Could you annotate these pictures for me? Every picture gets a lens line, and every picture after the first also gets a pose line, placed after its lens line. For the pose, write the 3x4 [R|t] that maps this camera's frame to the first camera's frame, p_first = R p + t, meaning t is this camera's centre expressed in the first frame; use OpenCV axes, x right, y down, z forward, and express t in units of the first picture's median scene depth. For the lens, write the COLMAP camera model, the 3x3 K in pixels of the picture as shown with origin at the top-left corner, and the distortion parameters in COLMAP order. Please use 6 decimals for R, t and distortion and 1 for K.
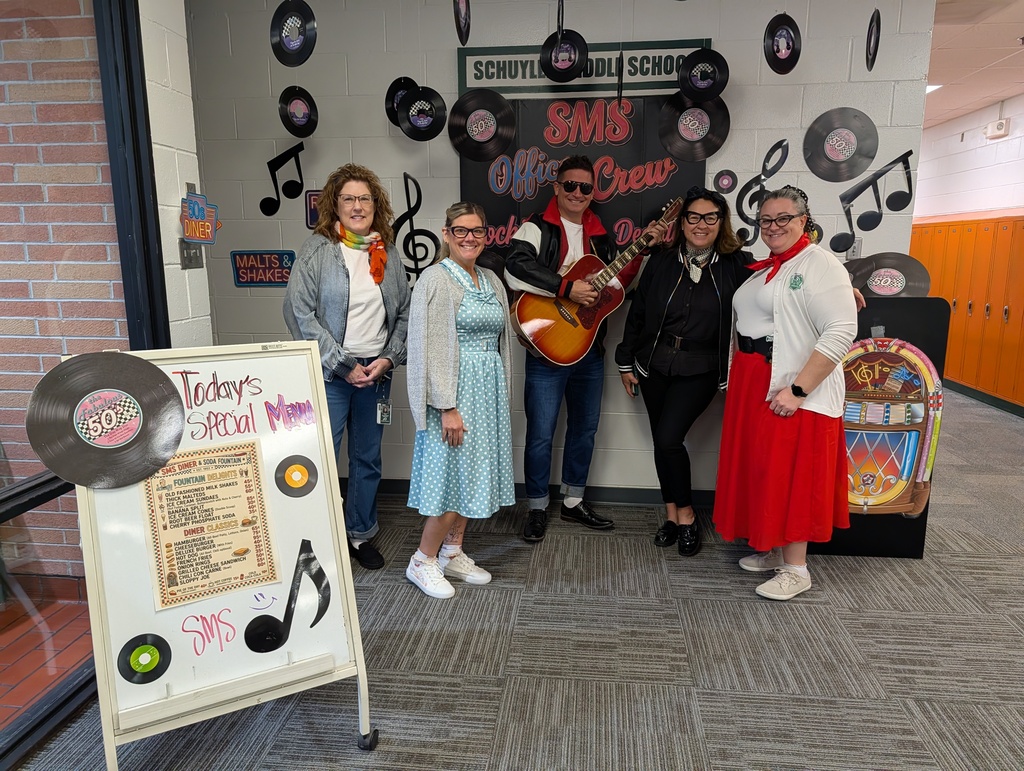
lens RADIAL K [[717.8, 0, 510.3], [0, 717.8, 393.4], [0, 0, 1]] dist [0.000324, -0.006269]
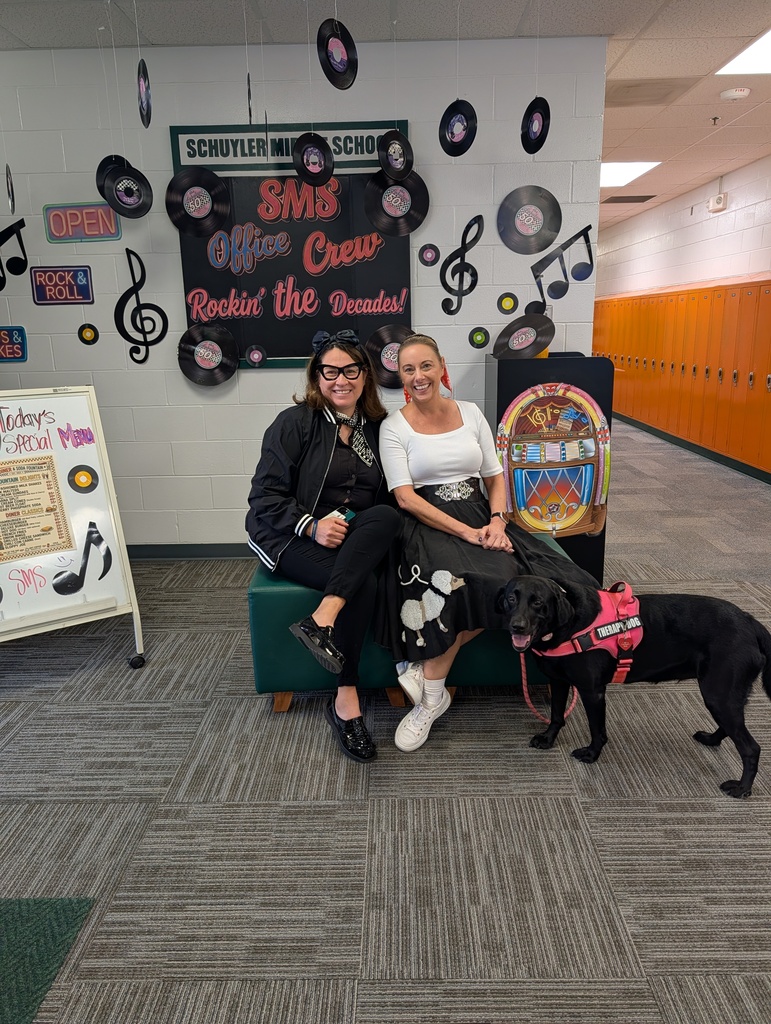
lens RADIAL K [[717.8, 0, 385.5], [0, 717.8, 512.0], [0, 0, 1]] dist [0.000324, -0.006269]
pose [[0.994471, -0.041903, 0.096288, 0.114251], [0.036490, 0.997690, 0.057305, 0.029056], [-0.098467, -0.053475, 0.993702, -0.095411]]
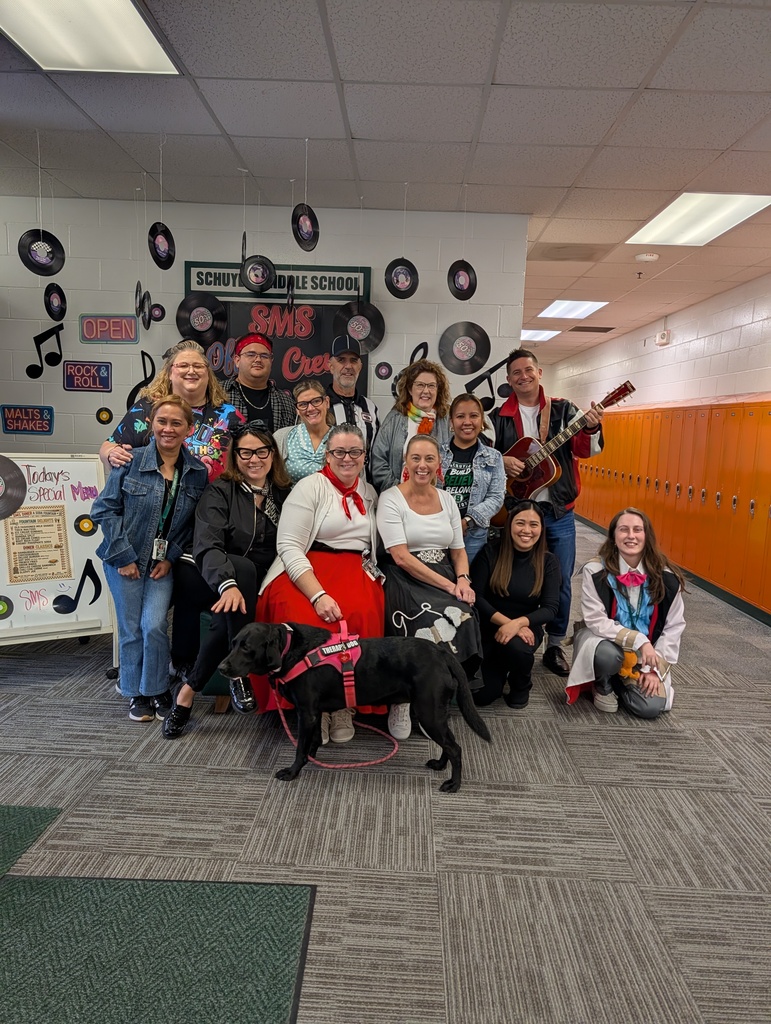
lens RADIAL K [[716.5, 0, 382.6], [0, 716.5, 528.6], [0, 0, 1]] dist [-0.003769, -0.001762]
pose [[0.995622, 0.031101, 0.088144, 0.190030], [-0.026301, 0.998134, -0.055110, 0.077044], [-0.089694, 0.052550, 0.994582, -0.325962]]
